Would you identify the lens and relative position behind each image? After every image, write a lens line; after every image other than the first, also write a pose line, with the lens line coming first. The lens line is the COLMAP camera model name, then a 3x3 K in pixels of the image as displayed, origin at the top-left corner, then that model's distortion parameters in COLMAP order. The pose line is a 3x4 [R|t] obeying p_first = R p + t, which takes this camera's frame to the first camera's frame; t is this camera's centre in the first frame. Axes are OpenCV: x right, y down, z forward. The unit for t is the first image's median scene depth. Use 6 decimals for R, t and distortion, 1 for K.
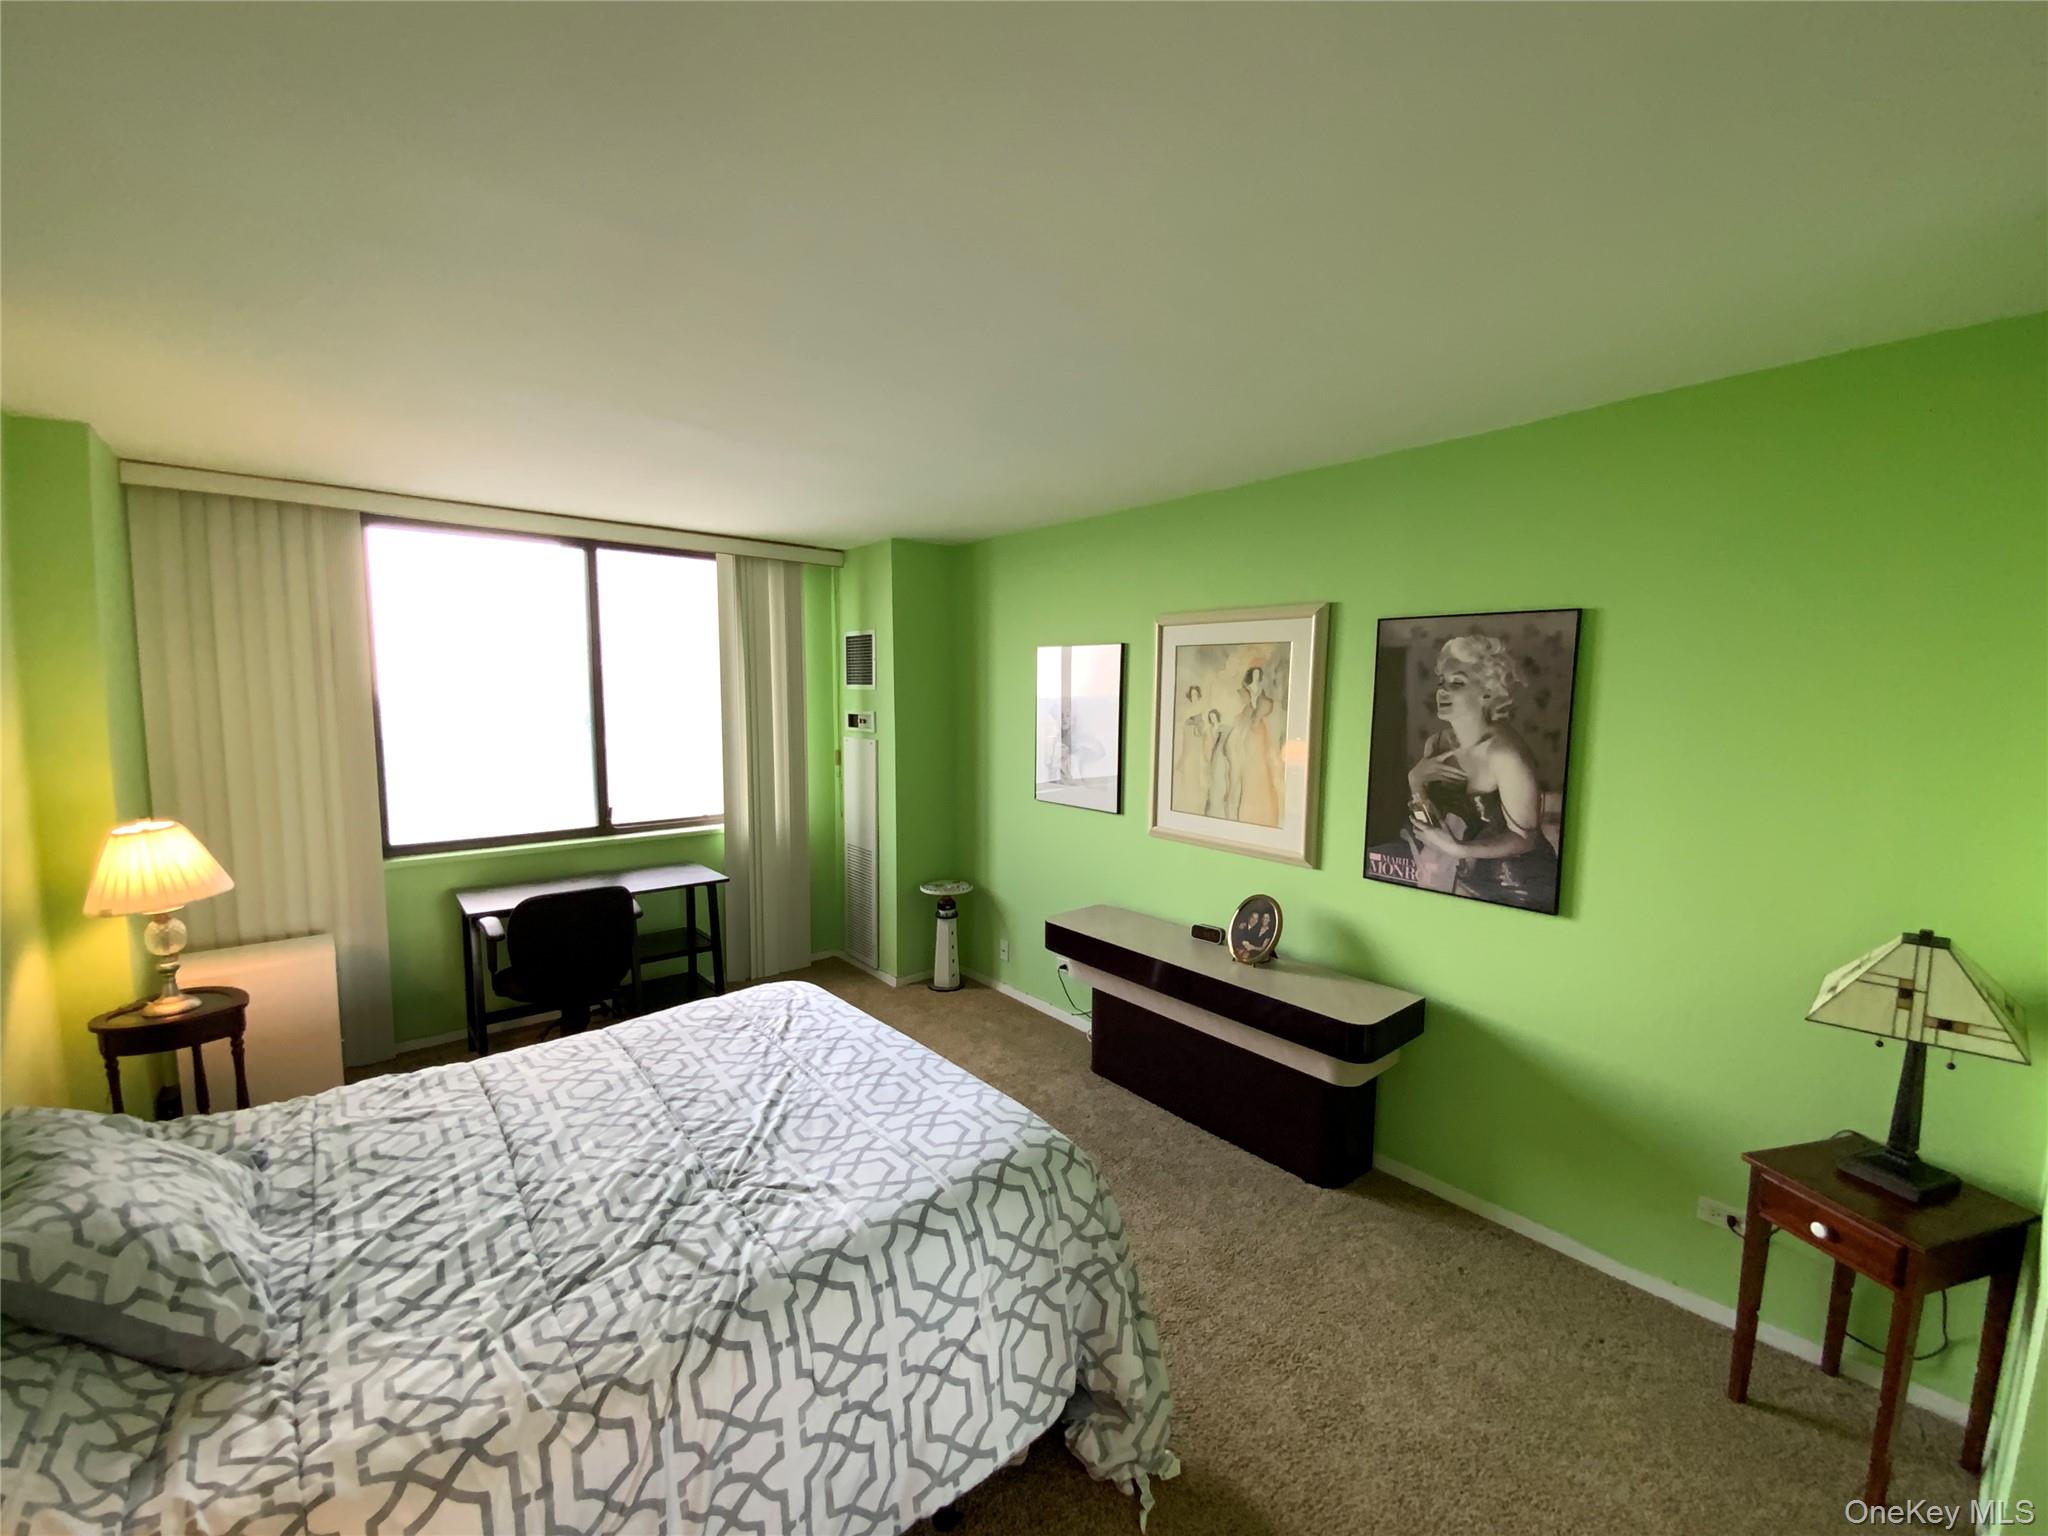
lens RADIAL K [[829.7, 0, 1026.2], [0, 829.7, 765.6], [0, 0, 1]] dist [0.032815, -0.024476]
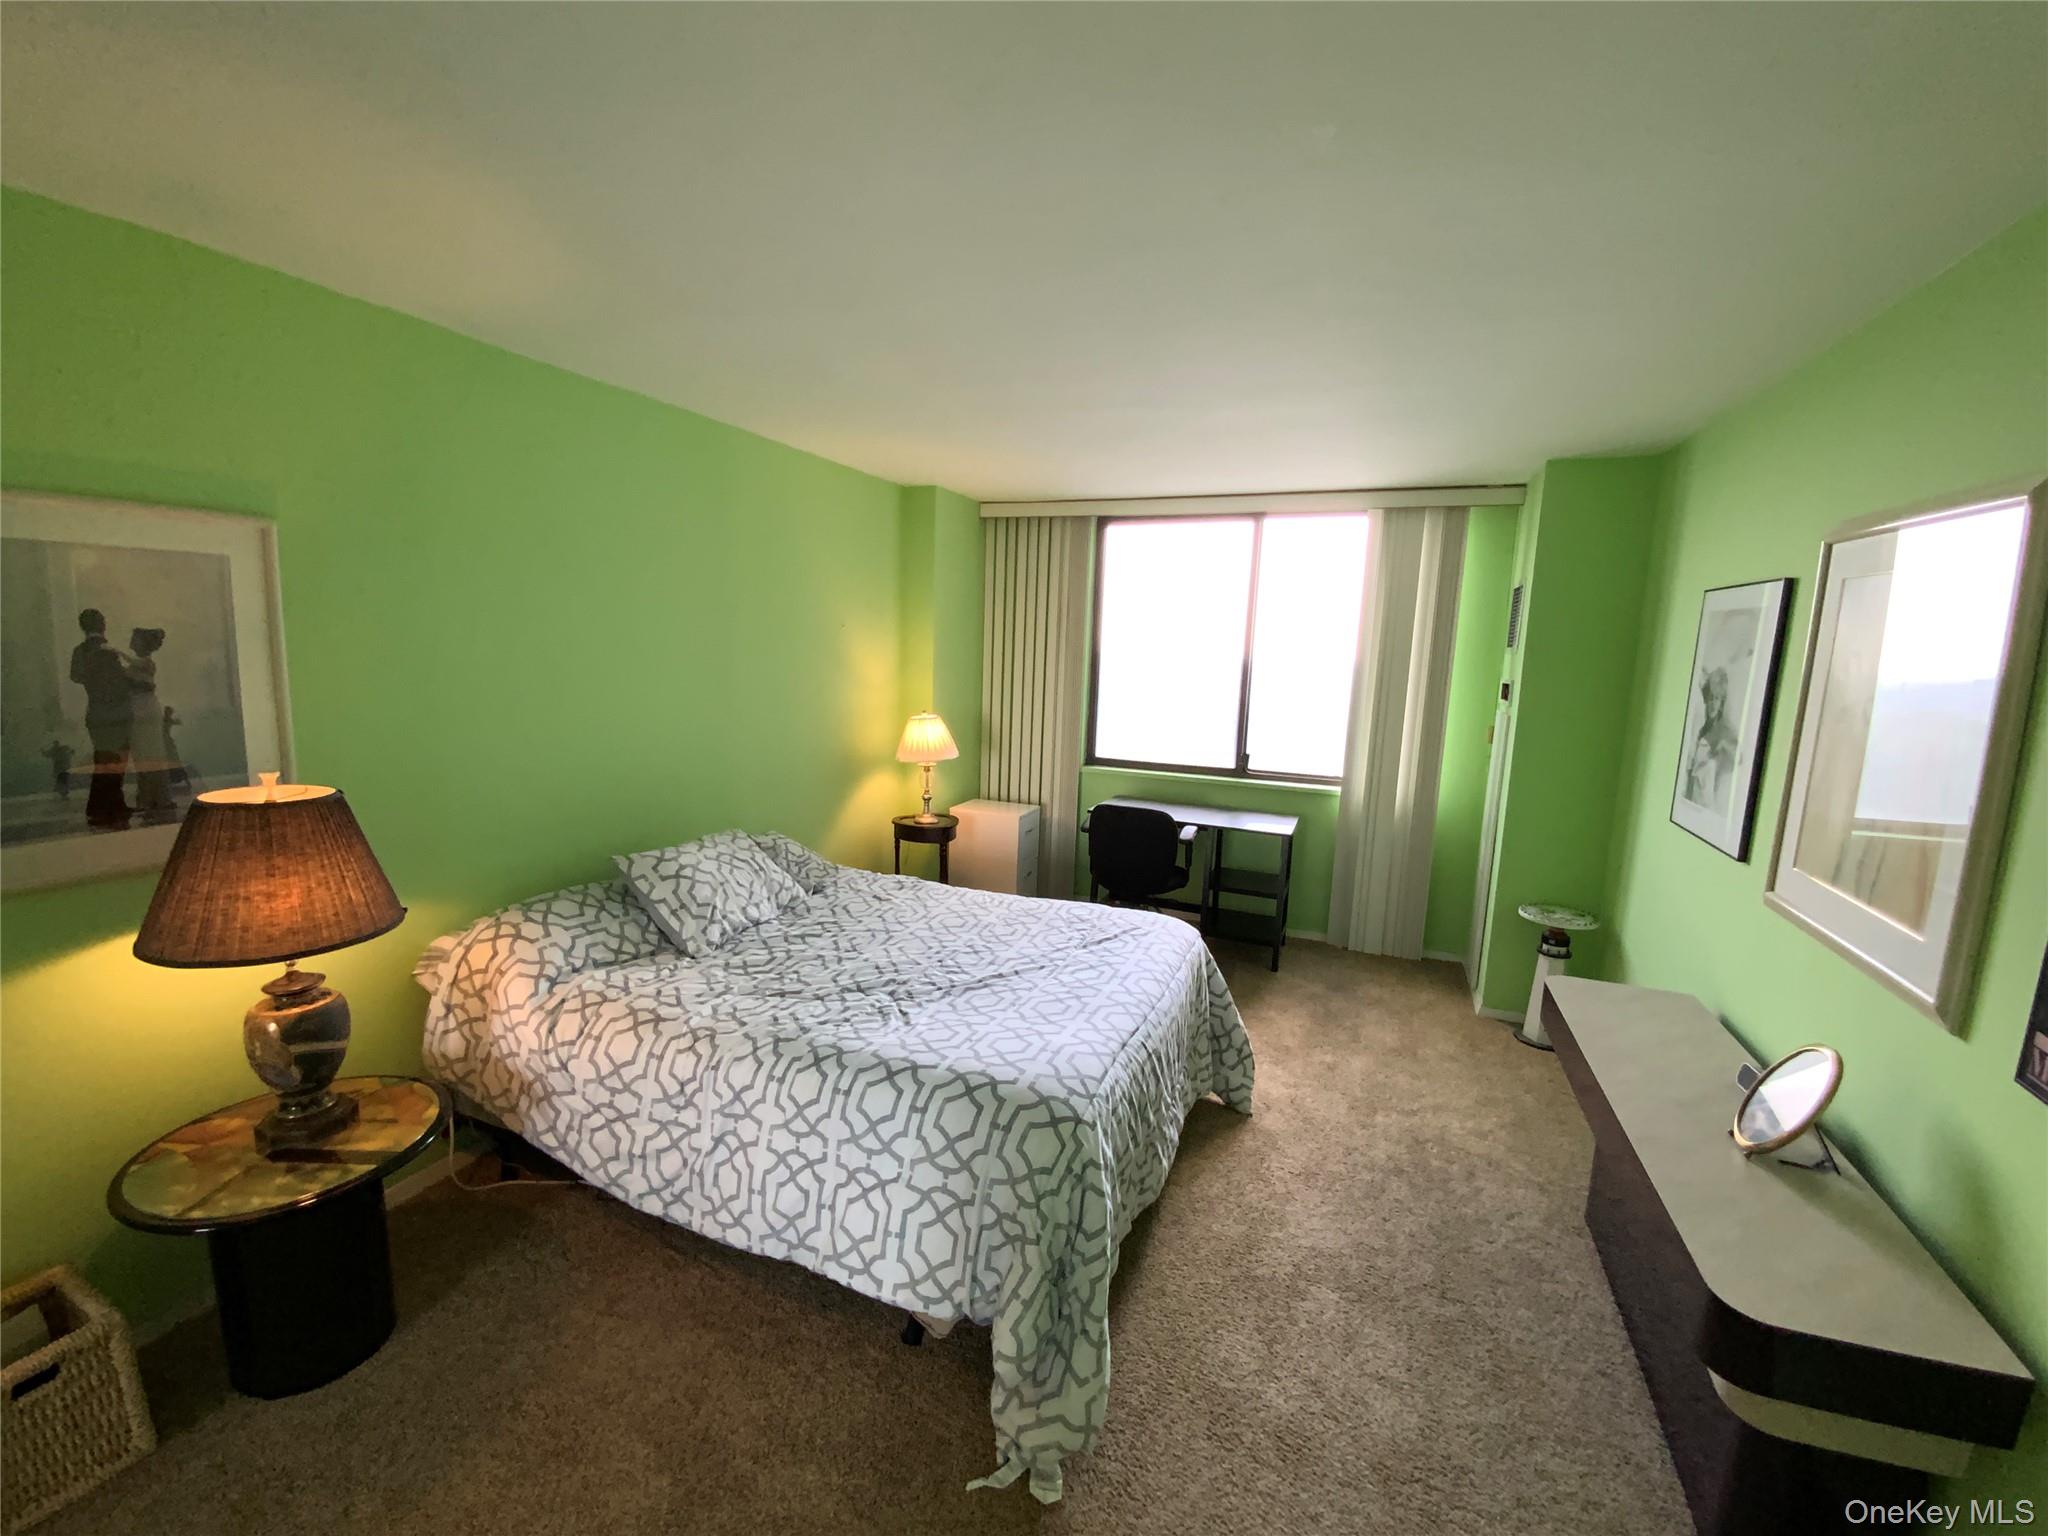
lens RADIAL K [[829.7, 0, 1026.2], [0, 829.7, 765.6], [0, 0, 1]] dist [0.032815, -0.024476]
pose [[0.471780, 0.140992, -0.870371, 0.850110], [-0.114337, 0.988580, 0.098165, -0.025508], [0.874271, 0.053203, 0.482513, 0.511686]]
